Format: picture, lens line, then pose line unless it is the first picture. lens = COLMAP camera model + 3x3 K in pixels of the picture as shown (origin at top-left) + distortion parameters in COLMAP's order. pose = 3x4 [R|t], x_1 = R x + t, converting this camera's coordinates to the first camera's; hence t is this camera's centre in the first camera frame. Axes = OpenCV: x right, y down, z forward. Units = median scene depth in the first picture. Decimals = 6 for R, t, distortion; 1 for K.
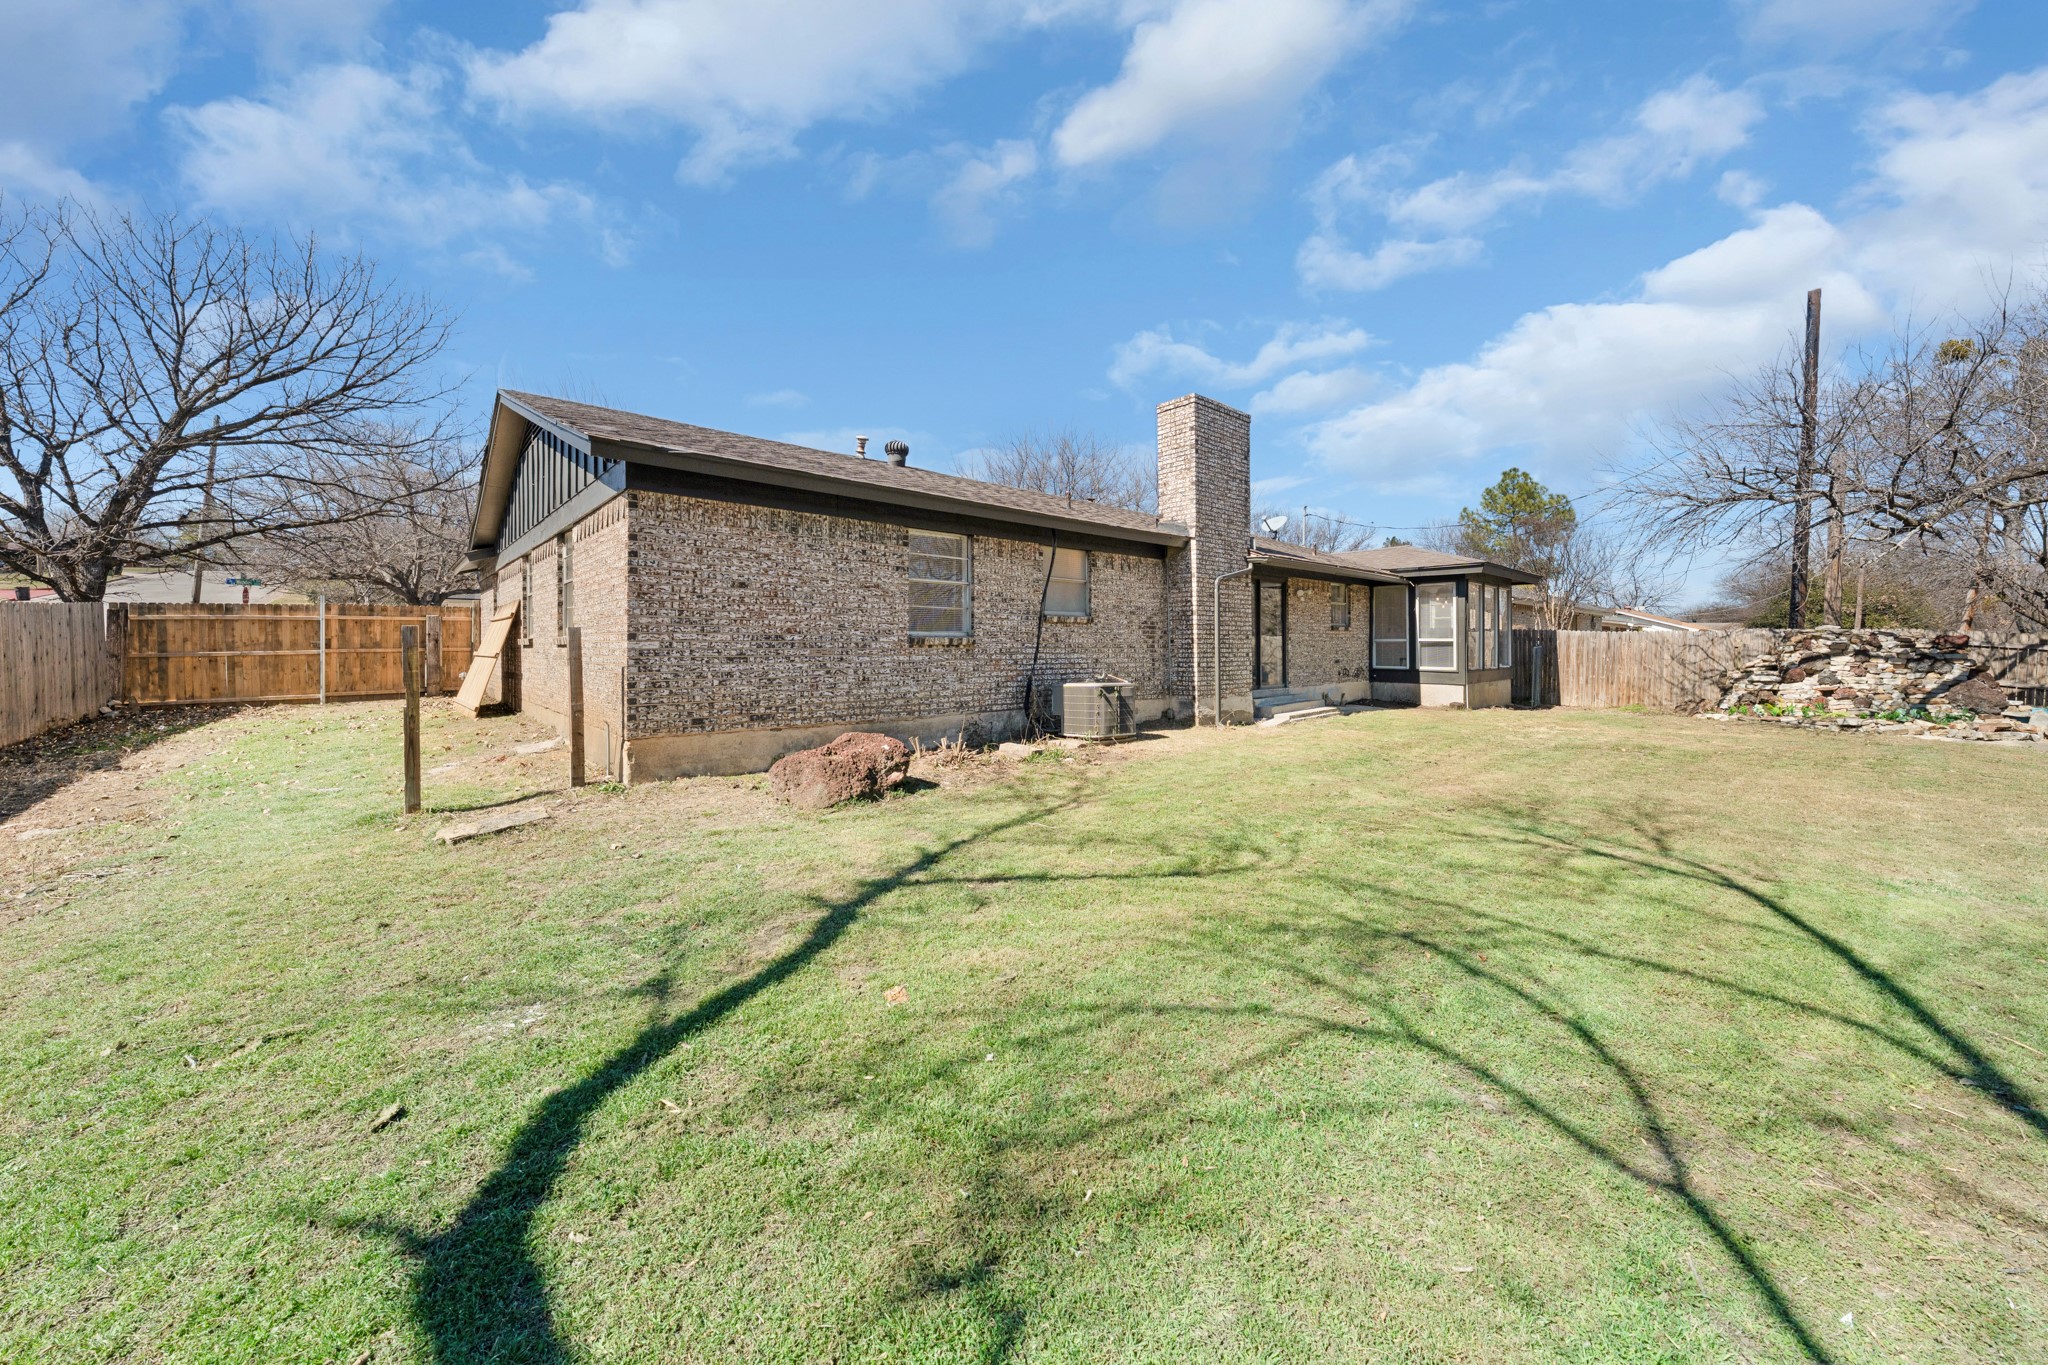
lens RADIAL K [[714.1, 0, 1015.7], [0, 714.1, 654.7], [0, 0, 1]] dist [0.000989, -0.000028]
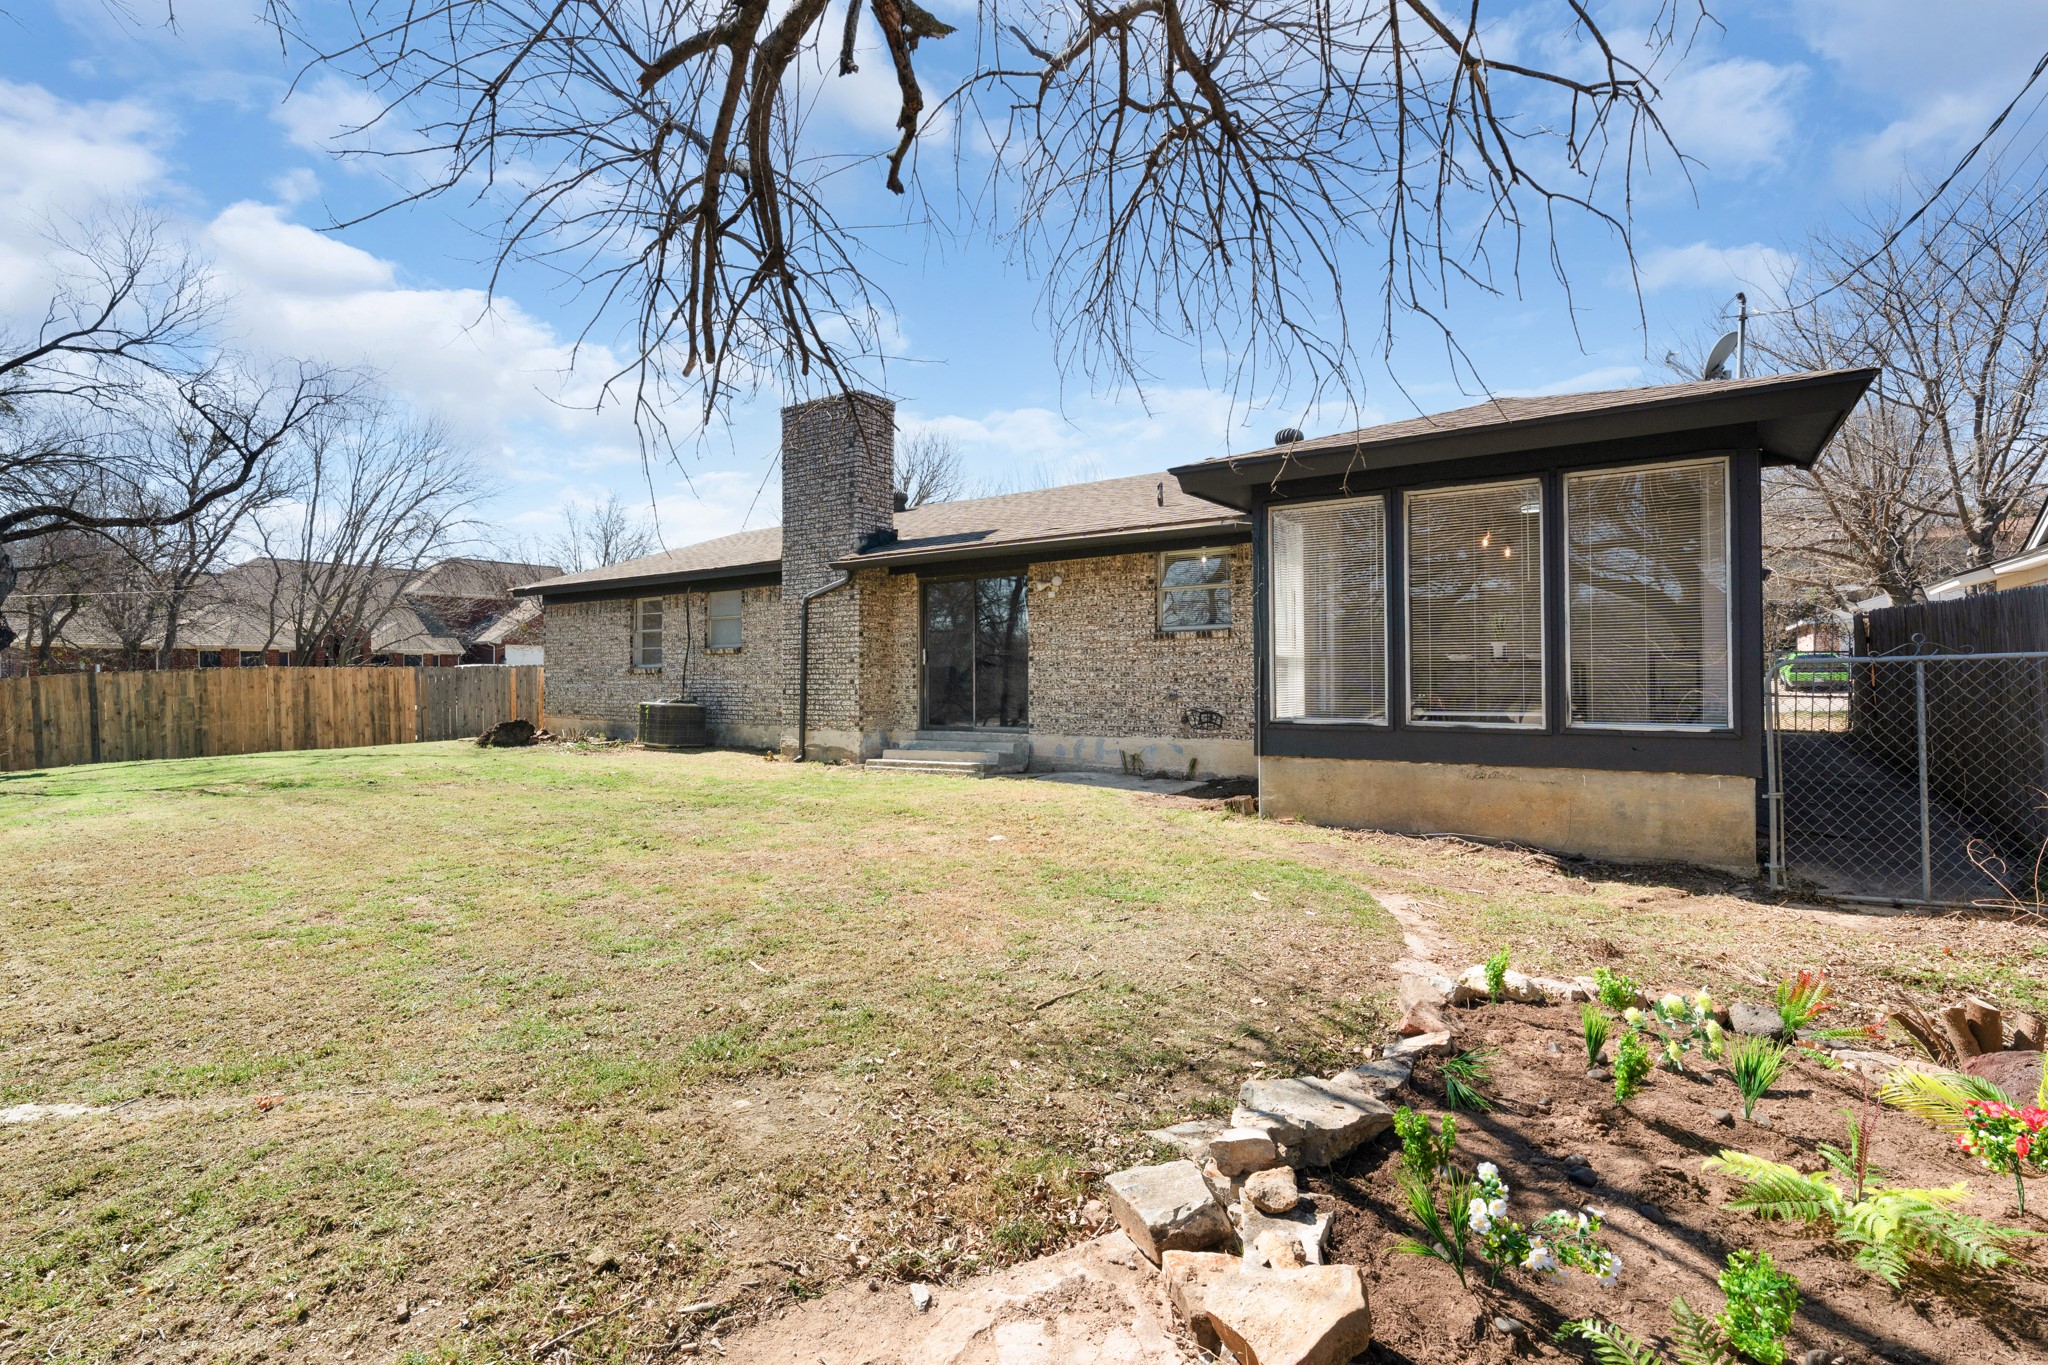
lens RADIAL K [[918.5, 0, 1024.0], [0, 918.5, 682.5], [0, 0, 1]] dist [0.000546, 0.000485]
pose [[0.242390, 0.001182, -0.970178, 1.552547], [-0.005990, 0.999982, -0.000278, 0.000873], [0.970160, 0.005879, 0.242393, 1.036913]]
